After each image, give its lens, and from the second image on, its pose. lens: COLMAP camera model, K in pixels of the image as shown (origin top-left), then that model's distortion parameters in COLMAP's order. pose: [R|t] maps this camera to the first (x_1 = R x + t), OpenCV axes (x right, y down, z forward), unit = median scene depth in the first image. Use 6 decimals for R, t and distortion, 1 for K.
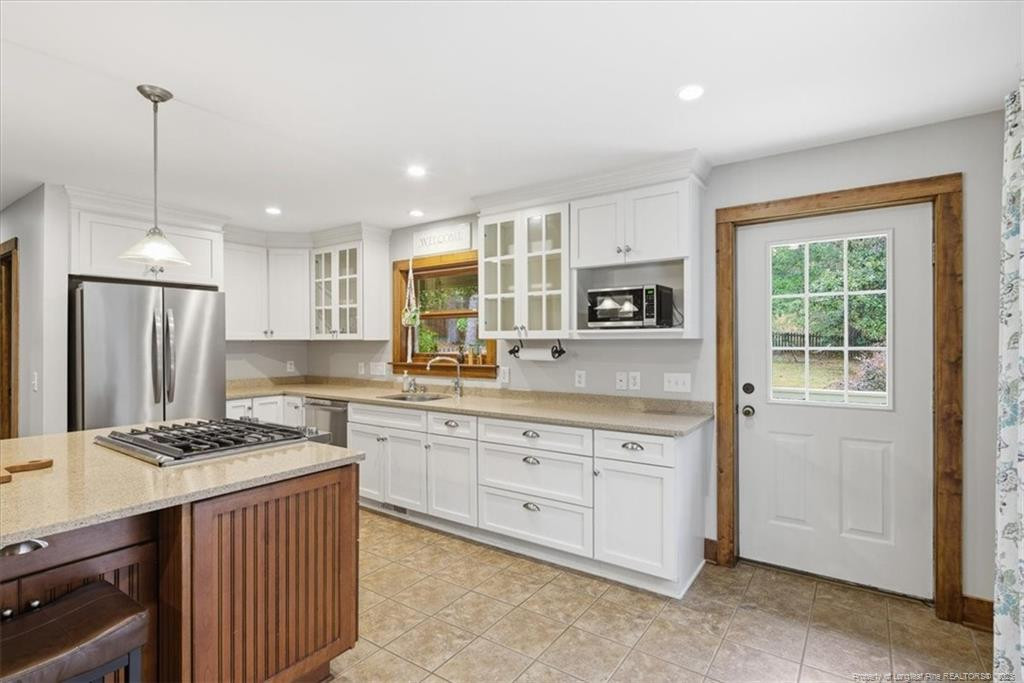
lens RADIAL K [[496.0, 0, 508.6], [0, 496.0, 344.1], [0, 0, 1]] dist [0.004742, -0.004074]
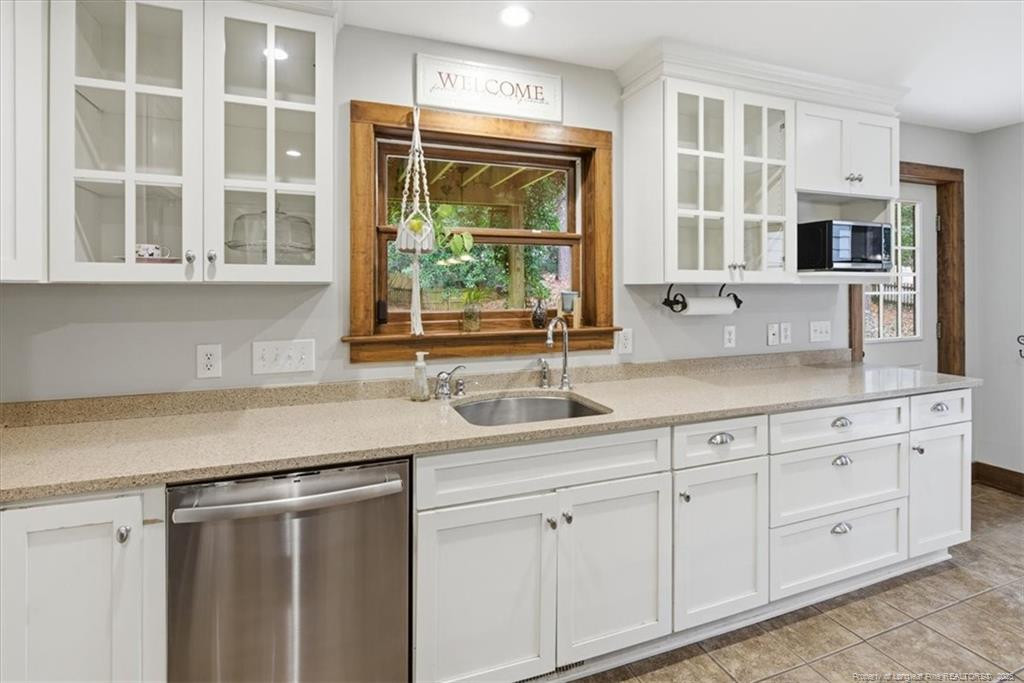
lens RADIAL K [[496.0, 0, 515.6], [0, 496.0, 285.7], [0, 0, 1]] dist [0.004742, -0.004074]
pose [[0.555687, 0.002173, 0.831389, -0.733906], [0.005451, 0.999966, -0.006256, -0.004684], [-0.831373, 0.008008, 0.555656, 0.937150]]
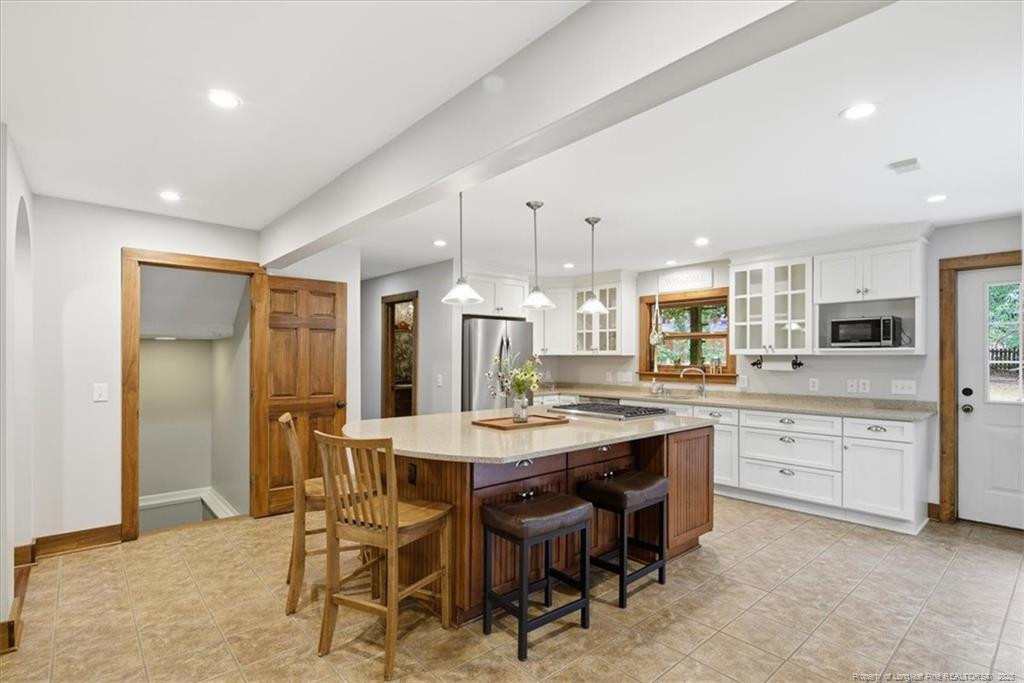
lens RADIAL K [[496.0, 0, 510.9], [0, 496.0, 359.1], [0, 0, 1]] dist [0.004742, -0.004074]
pose [[0.972679, 0.003240, -0.232131, -0.375576], [-0.003291, 0.999995, 0.000168, 0.004359], [0.232130, 0.000600, 0.972684, -0.547192]]
